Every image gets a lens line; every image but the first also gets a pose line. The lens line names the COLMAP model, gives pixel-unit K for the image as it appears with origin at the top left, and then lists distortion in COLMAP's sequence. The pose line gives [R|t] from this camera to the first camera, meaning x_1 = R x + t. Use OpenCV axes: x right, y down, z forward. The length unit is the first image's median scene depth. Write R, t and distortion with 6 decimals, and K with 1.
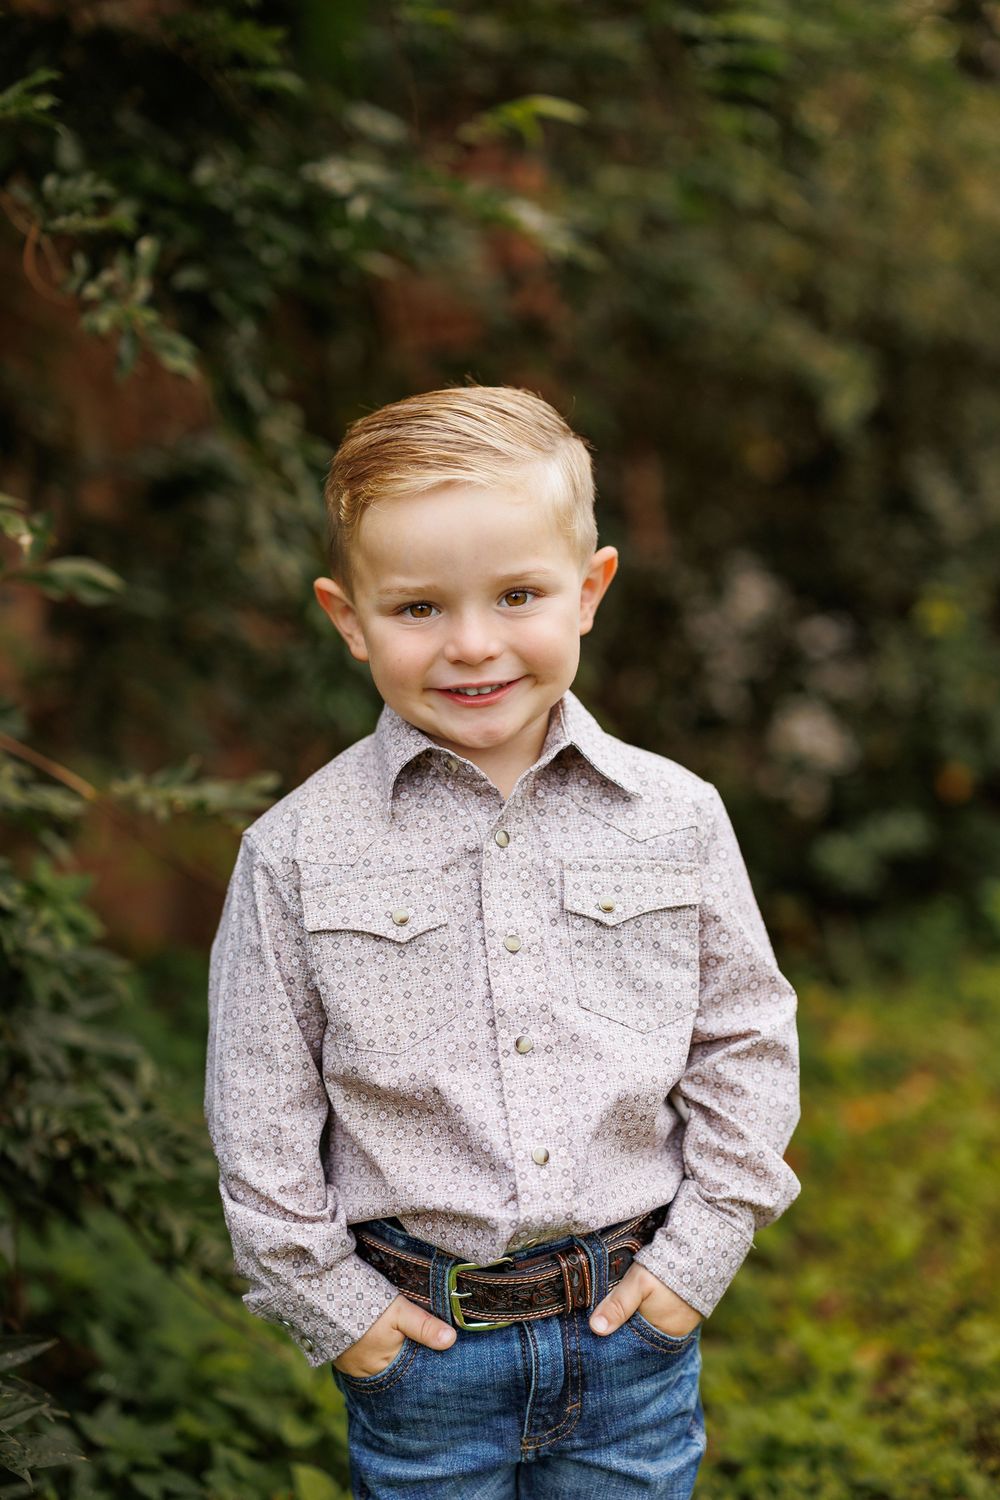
lens RADIAL K [[2217.0, 0, 500.0], [0, 2217.0, 750.0], [0, 0, 1]] dist [-0.016153, -0.043054]
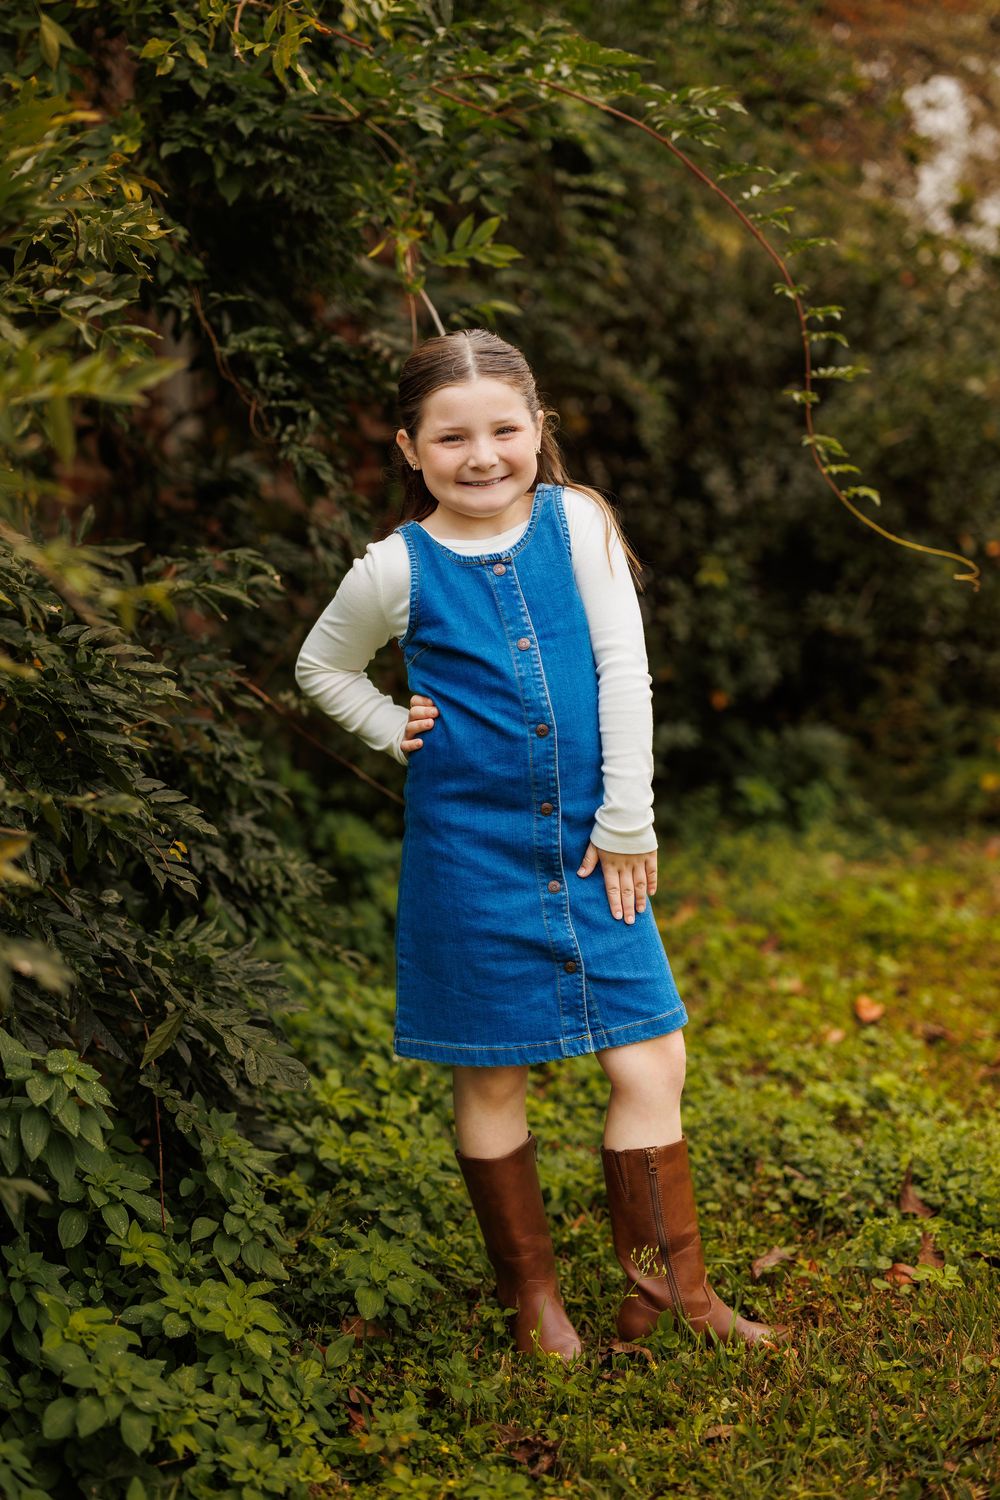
lens RADIAL K [[2100.5, 0, 500.0], [0, 2100.5, 750.0], [0, 0, 1]] dist [-0.004675, -0.020740]
pose [[0.994620, 0.032674, 0.098305, -0.080890], [-0.037345, 0.998240, 0.046058, -0.013674], [-0.096627, -0.049481, 0.994090, -0.401499]]
